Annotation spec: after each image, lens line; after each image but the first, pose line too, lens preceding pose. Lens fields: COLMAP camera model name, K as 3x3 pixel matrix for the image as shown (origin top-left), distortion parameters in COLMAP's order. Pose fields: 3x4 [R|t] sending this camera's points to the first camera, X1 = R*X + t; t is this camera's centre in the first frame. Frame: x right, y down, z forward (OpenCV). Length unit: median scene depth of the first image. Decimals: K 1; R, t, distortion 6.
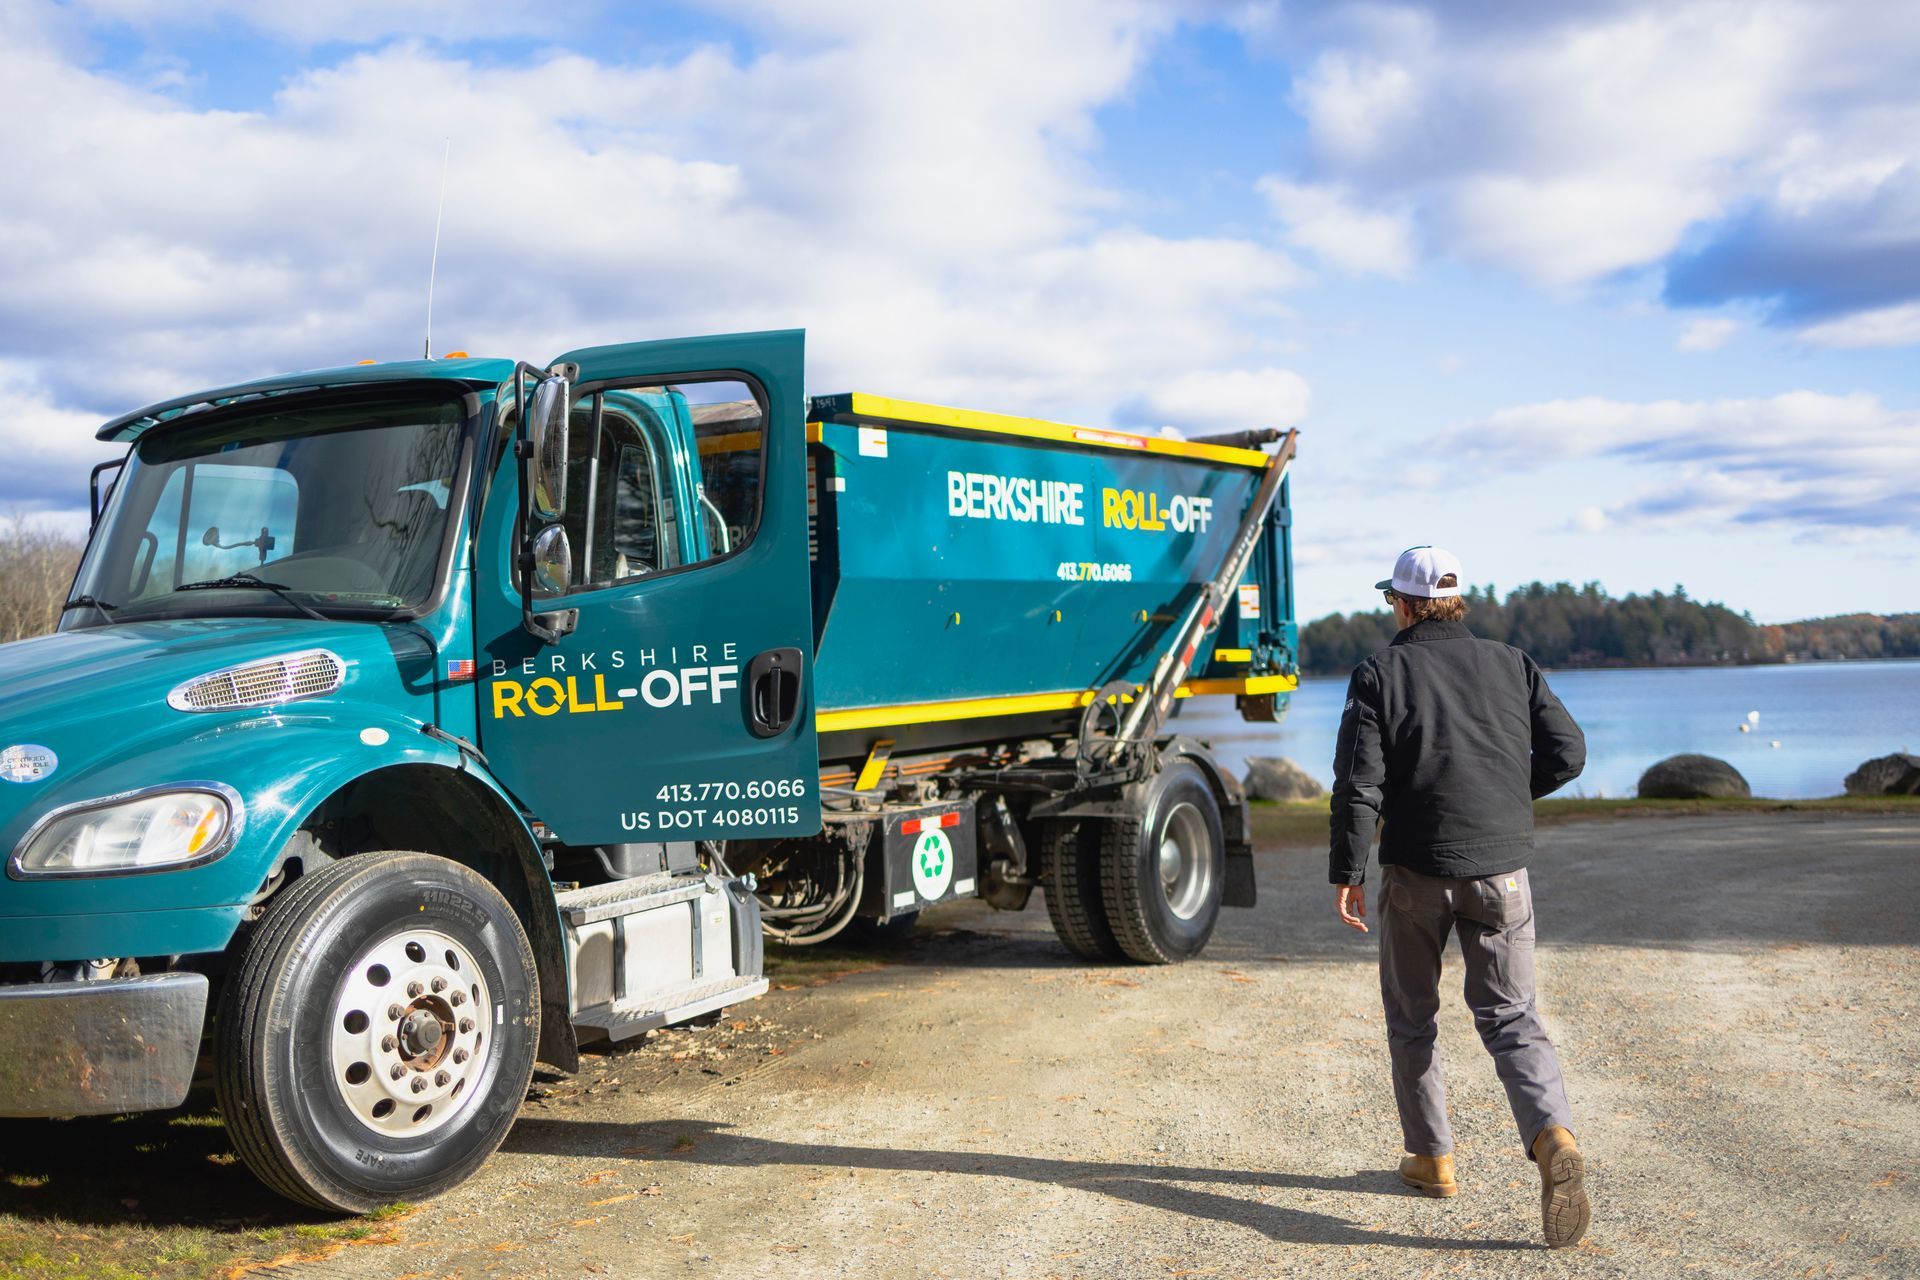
lens RADIAL K [[1955.5, 0, 973.0], [0, 1955.5, 638.0], [0, 0, 1]] dist [0.012451, 0.008998]
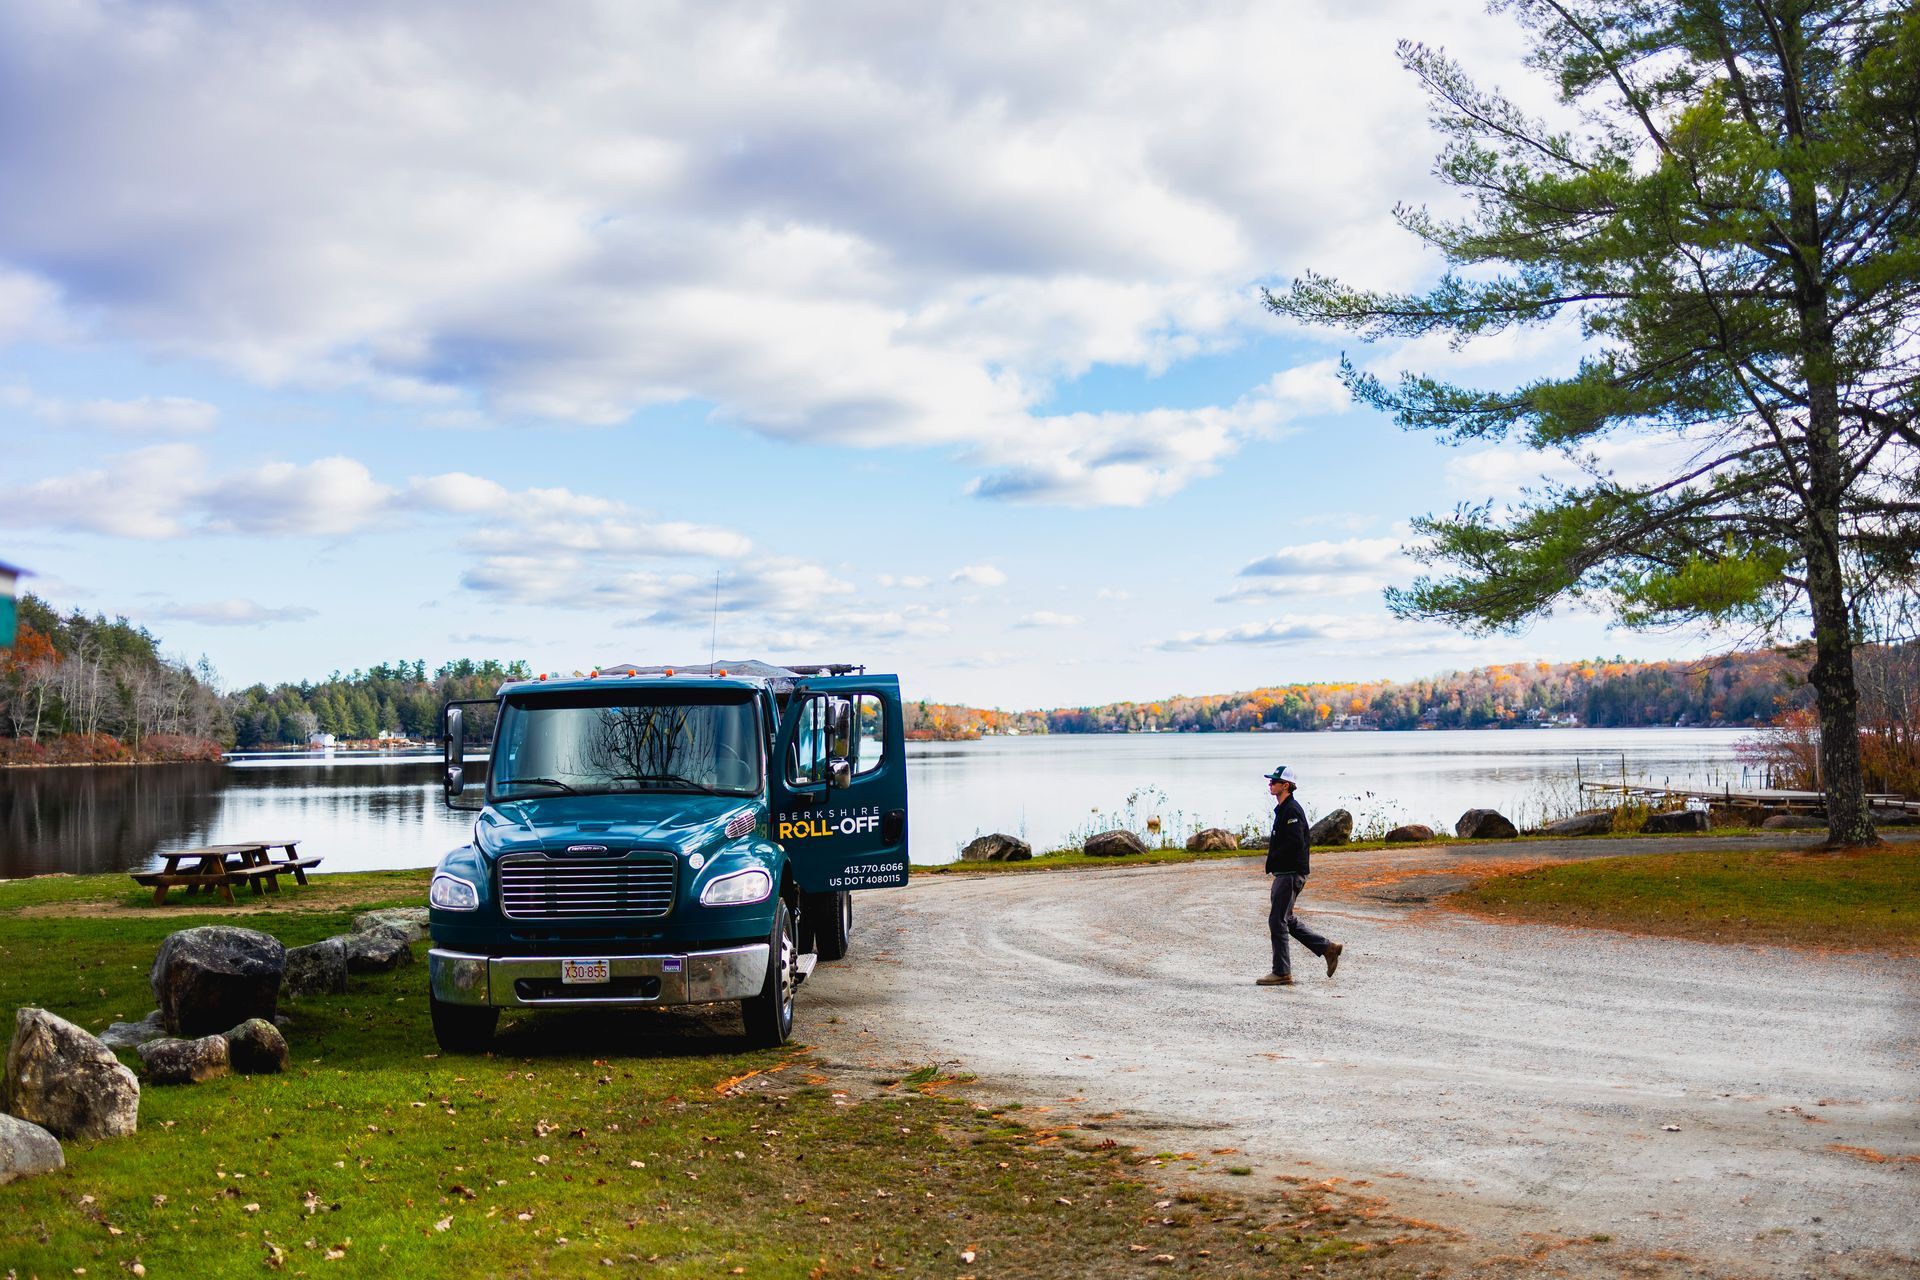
lens RADIAL K [[1955.5, 0, 973.0], [0, 1955.5, 638.0], [0, 0, 1]] dist [0.012451, 0.008998]
pose [[0.862972, 0.041611, 0.503535, -1.091592], [-0.022890, 0.998799, -0.043309, -0.090867], [-0.504732, 0.025849, 0.862889, -1.005304]]
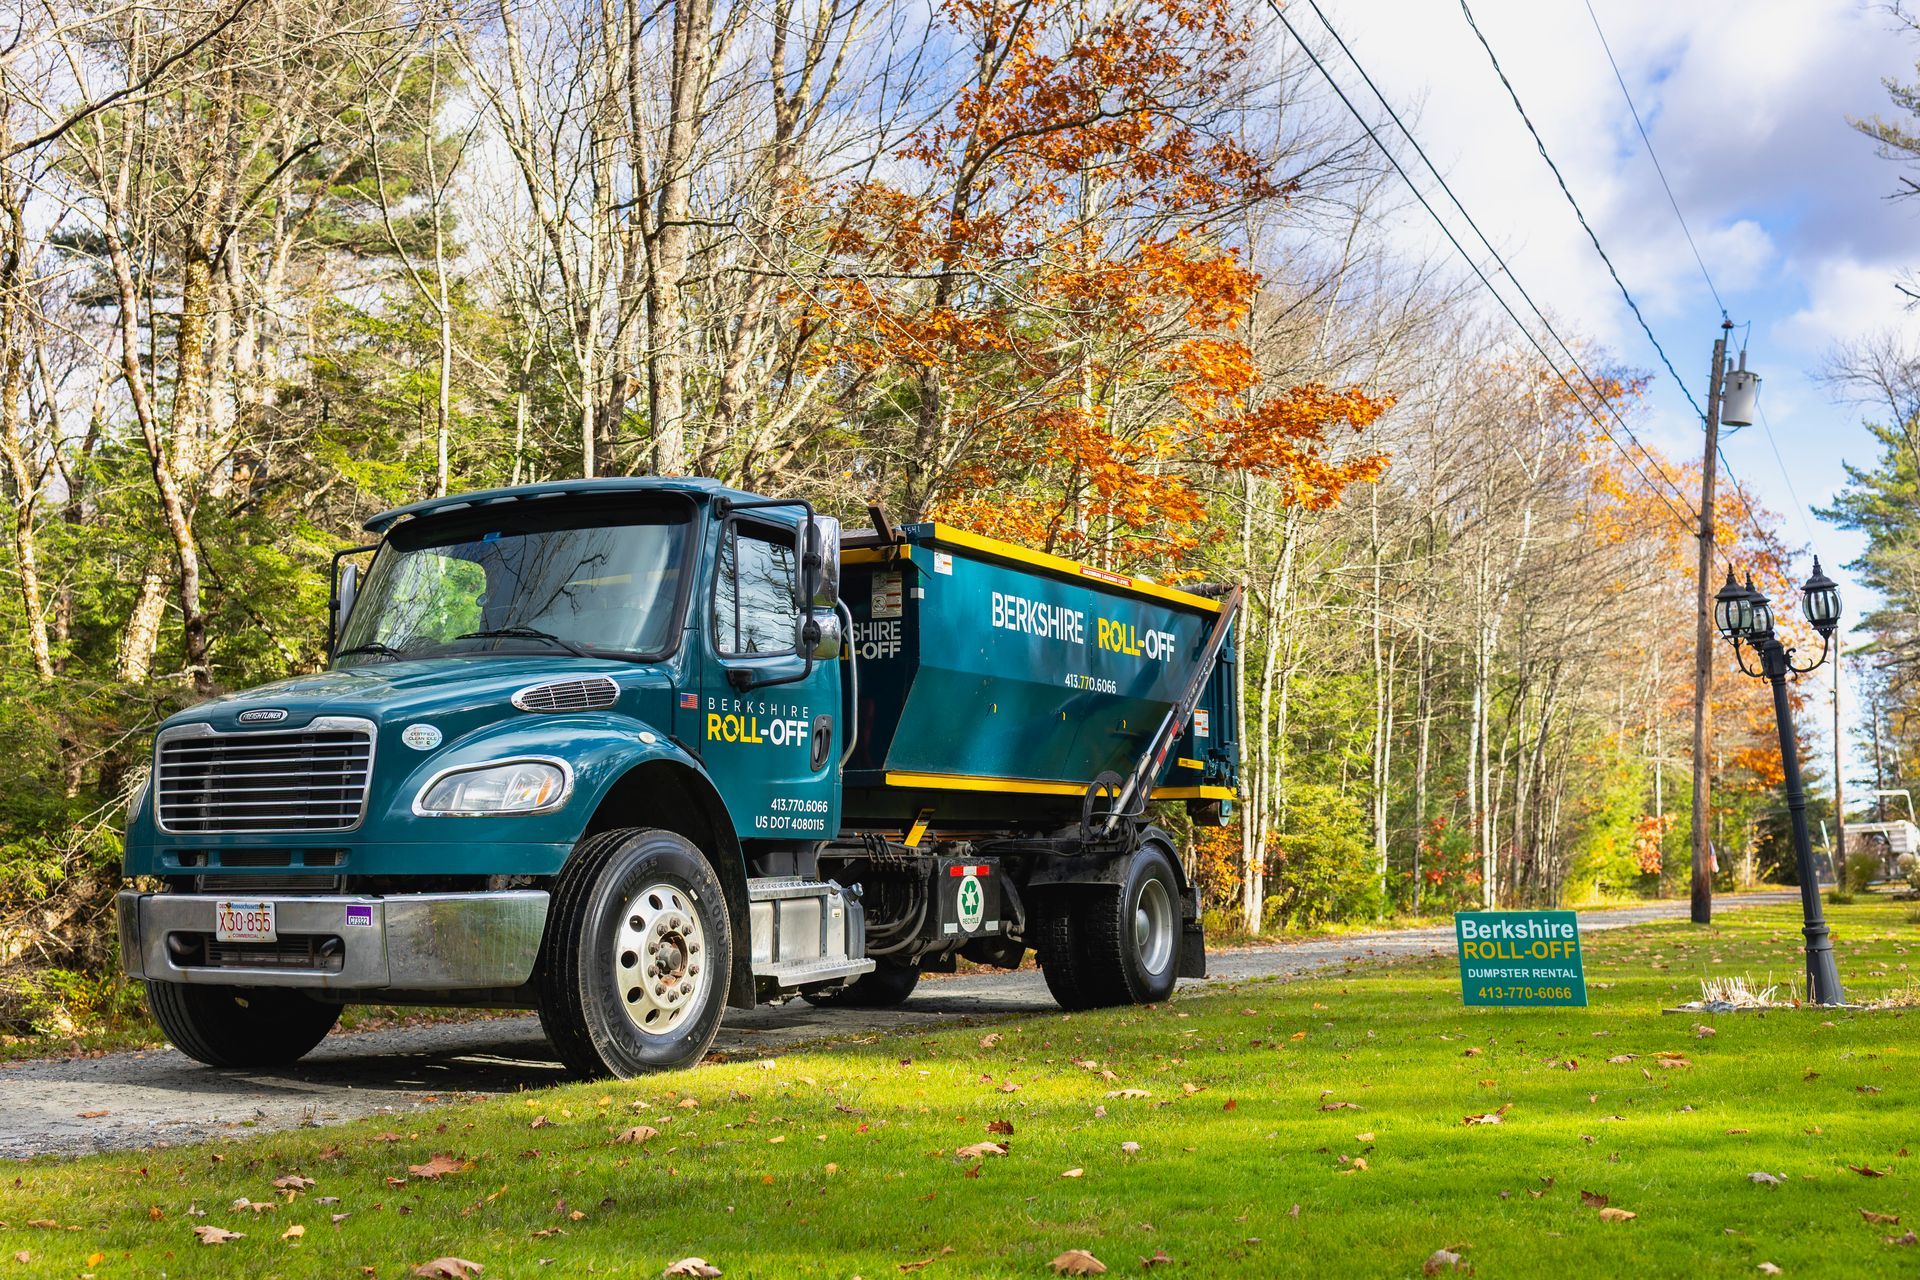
lens RADIAL K [[2035.2, 0, 978.2], [0, 2035.2, 636.5], [0, 0, 1]] dist [0.007823, 0.017144]
pose [[0.996018, 0.035205, 0.081902, -0.156723], [-0.026222, 0.993775, -0.108278, 0.106210], [-0.085204, 0.105699, 0.990741, -0.370792]]
